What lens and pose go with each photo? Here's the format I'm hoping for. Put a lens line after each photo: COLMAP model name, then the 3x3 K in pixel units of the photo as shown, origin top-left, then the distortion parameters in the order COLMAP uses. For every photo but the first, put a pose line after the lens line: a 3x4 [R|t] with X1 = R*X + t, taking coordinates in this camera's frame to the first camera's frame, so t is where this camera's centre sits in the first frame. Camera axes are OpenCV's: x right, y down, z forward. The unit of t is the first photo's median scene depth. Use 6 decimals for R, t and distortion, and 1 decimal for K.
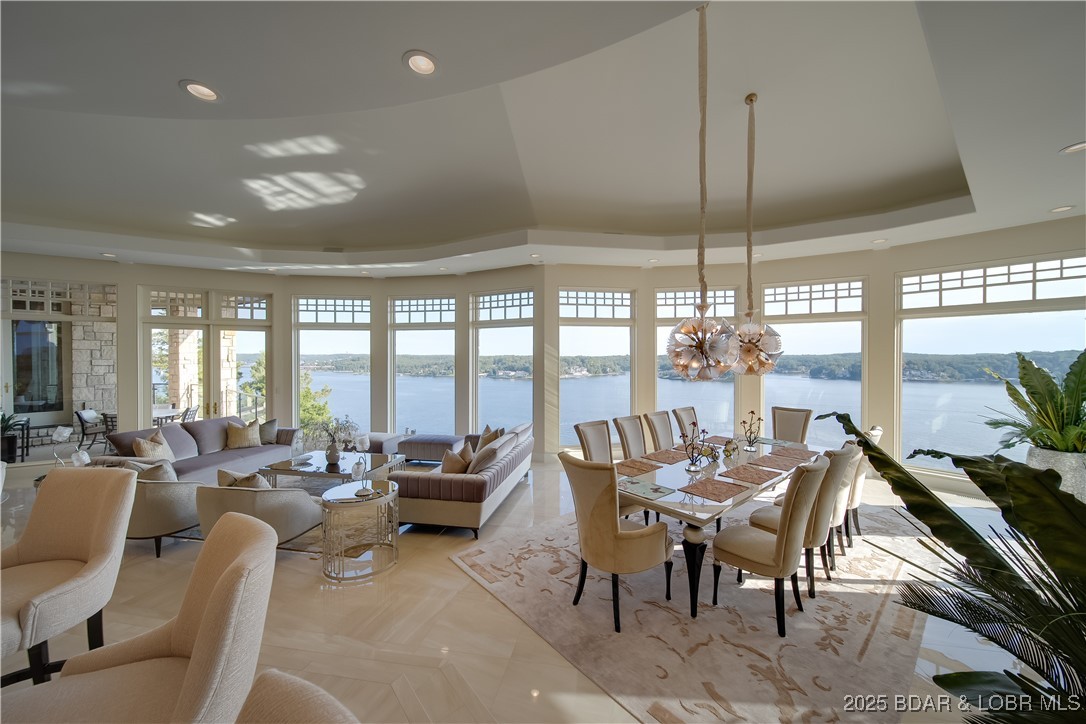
lens RADIAL K [[387.0, 0, 543.6], [0, 387.0, 358.7], [0, 0, 1]] dist [0.000410, -0.000663]
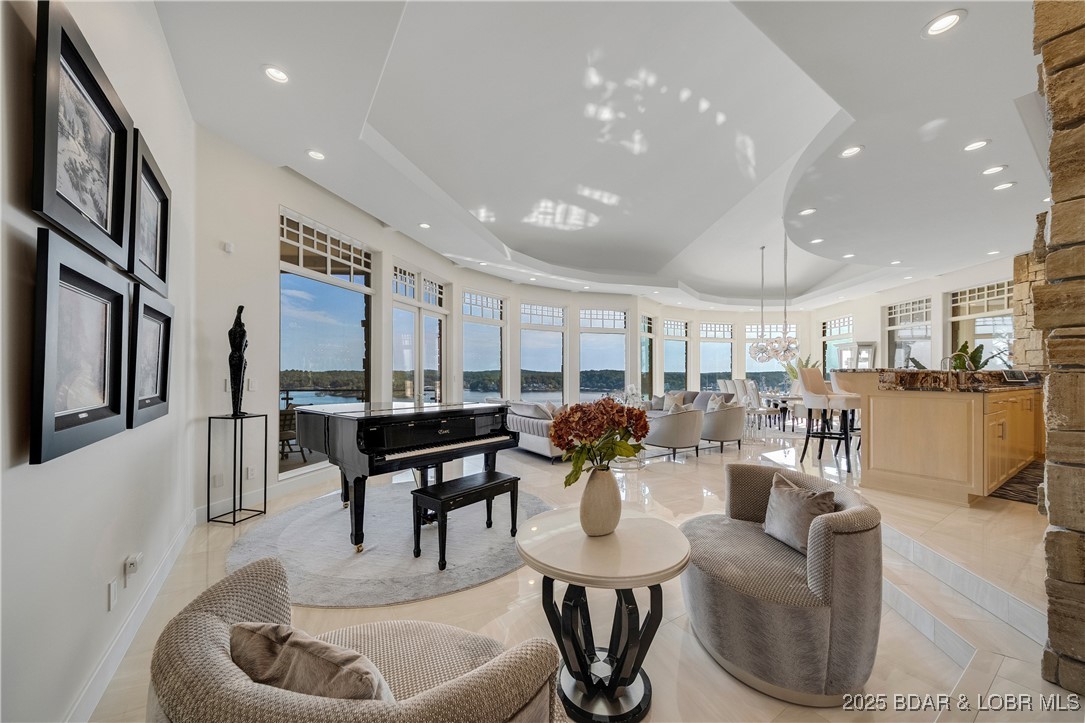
lens RADIAL K [[402.2, 0, 541.0], [0, 402.2, 365.6], [0, 0, 1]] dist [0.000369, 0.000007]
pose [[0.719131, 0.015659, 0.694698, -1.413592], [-0.000751, 0.999763, -0.021757, 0.071390], [-0.694874, 0.015125, 0.718972, 0.098104]]
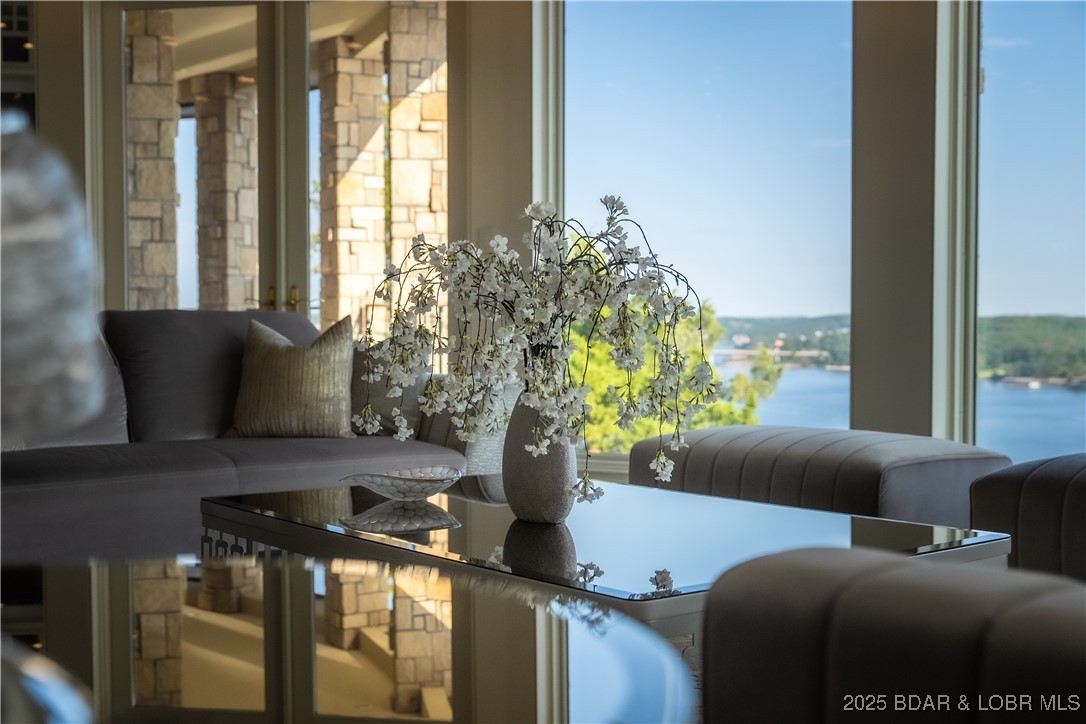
lens RADIAL K [[1341.9, 0, 541.4], [0, 1341.9, 364.4], [0, 0, 1]] dist [-0.033368, 0.000000]
pose [[0.759955, 0.021825, -0.649609, -0.146372], [-0.004826, 0.999598, 0.027938, 0.135995], [0.649958, -0.018096, 0.759755, 0.424991]]
